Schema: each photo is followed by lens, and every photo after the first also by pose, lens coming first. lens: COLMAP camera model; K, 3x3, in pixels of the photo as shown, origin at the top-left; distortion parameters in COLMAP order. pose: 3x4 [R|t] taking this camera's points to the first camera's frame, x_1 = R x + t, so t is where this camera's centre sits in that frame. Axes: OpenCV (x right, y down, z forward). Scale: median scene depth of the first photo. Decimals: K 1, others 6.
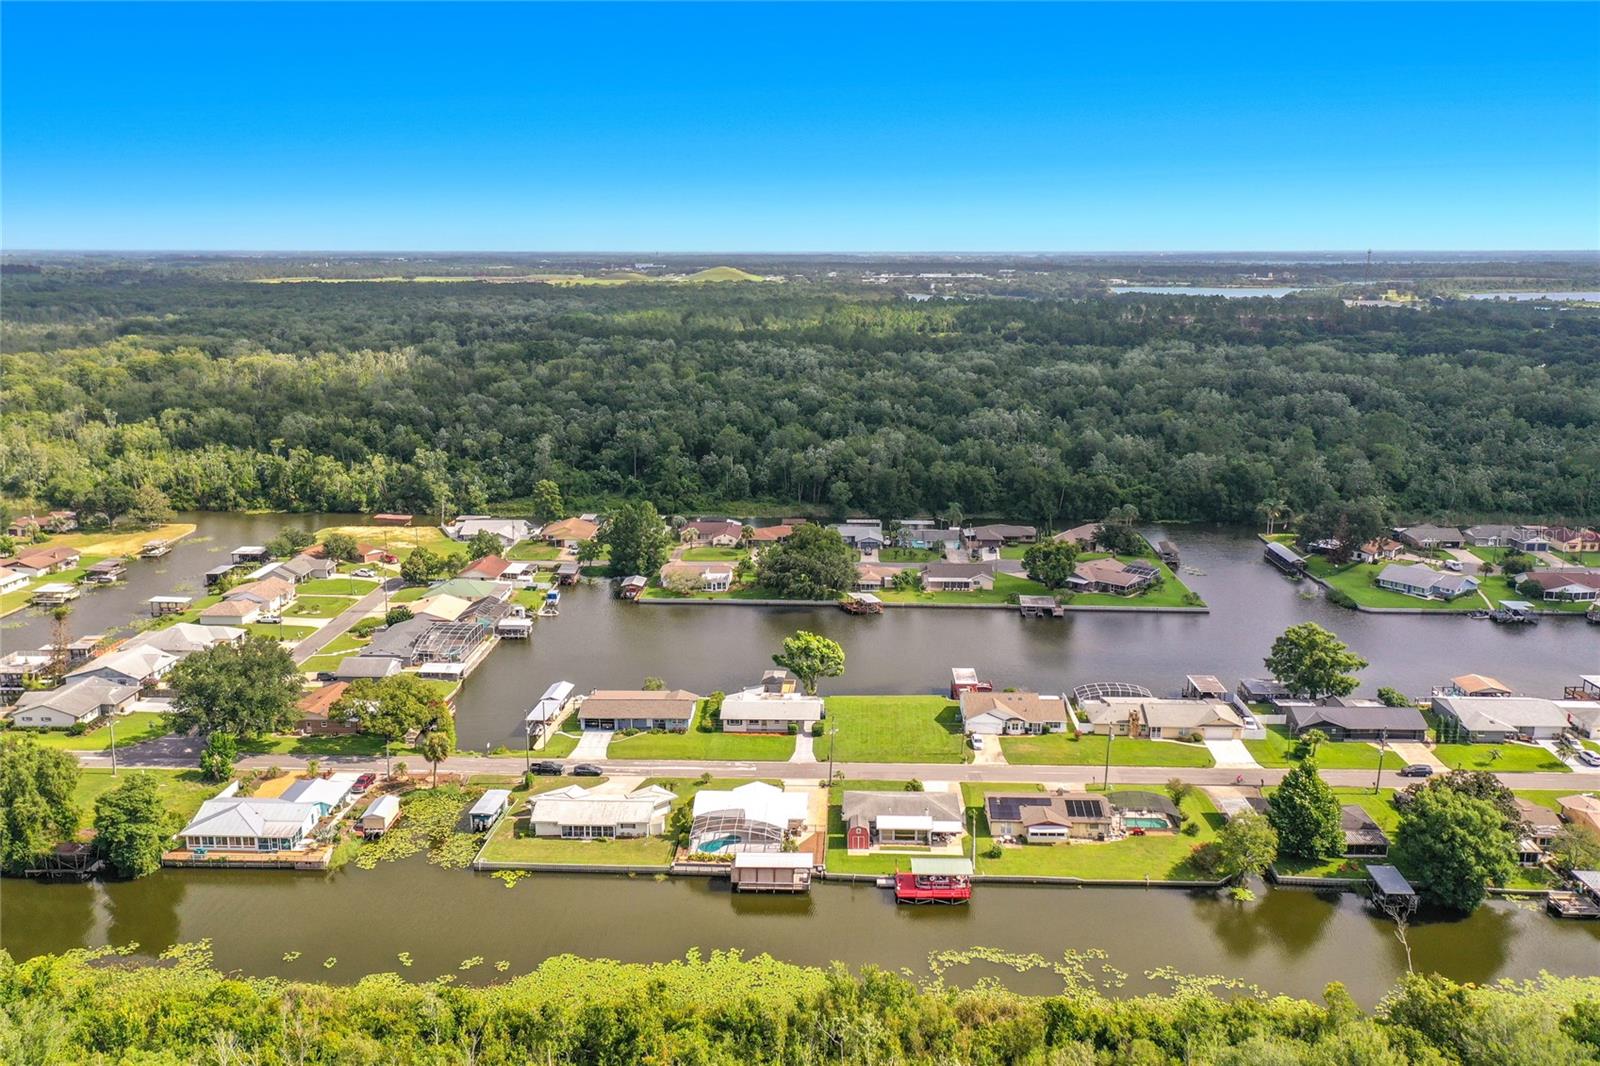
lens RADIAL K [[1250.8, 0, 800.0], [0, 1250.8, 533.0], [0, 0, 1]] dist [0.001874, 0.000019]
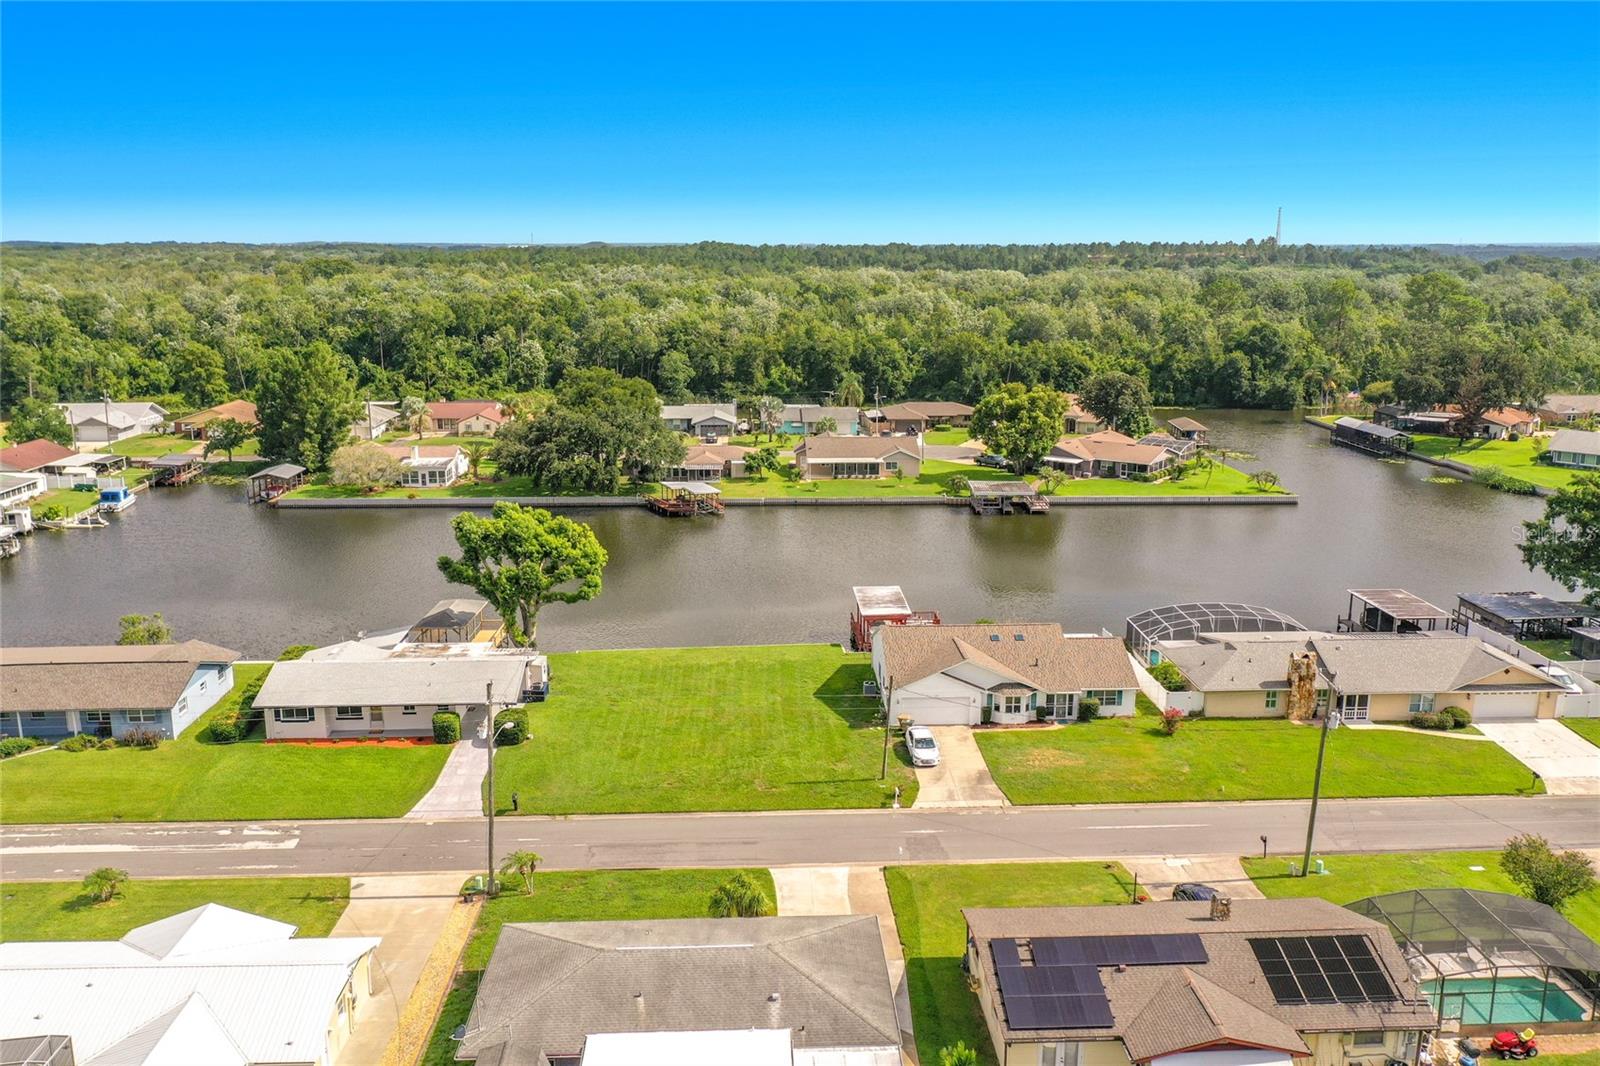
lens RADIAL K [[1287.4, 0, 800.0], [0, 1287.4, 533.0], [0, 0, 1]] dist [0.000249, -0.002936]
pose [[0.996289, -0.017574, 0.084257, 0.067413], [0.017334, 0.999843, 0.003587, 0.092861], [-0.084307, -0.002113, 0.996438, 0.568758]]
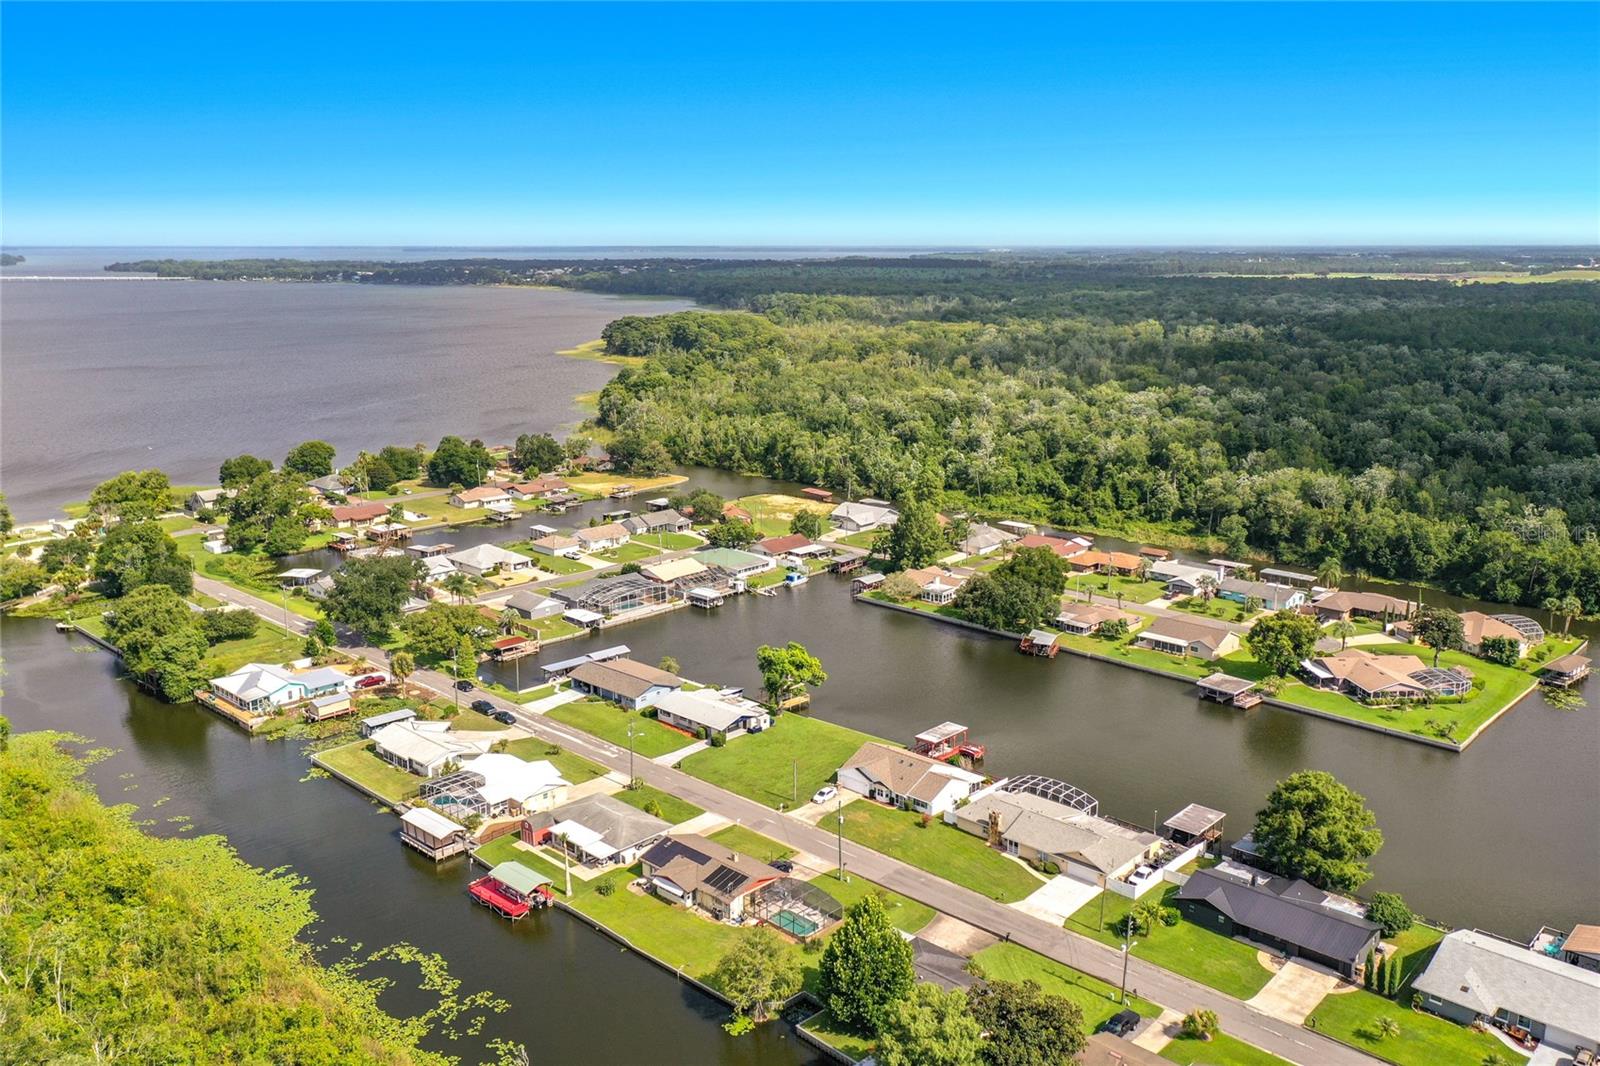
lens RADIAL K [[1259.1, 0, 812.4], [0, 1259.1, 536.5], [0, 0, 1]] dist [0.005873, 0.004398]
pose [[0.762467, 0.144425, -0.630702, 0.630262], [-0.141395, 0.988402, 0.055400, -0.059714], [0.631389, 0.046937, 0.774045, 0.271589]]
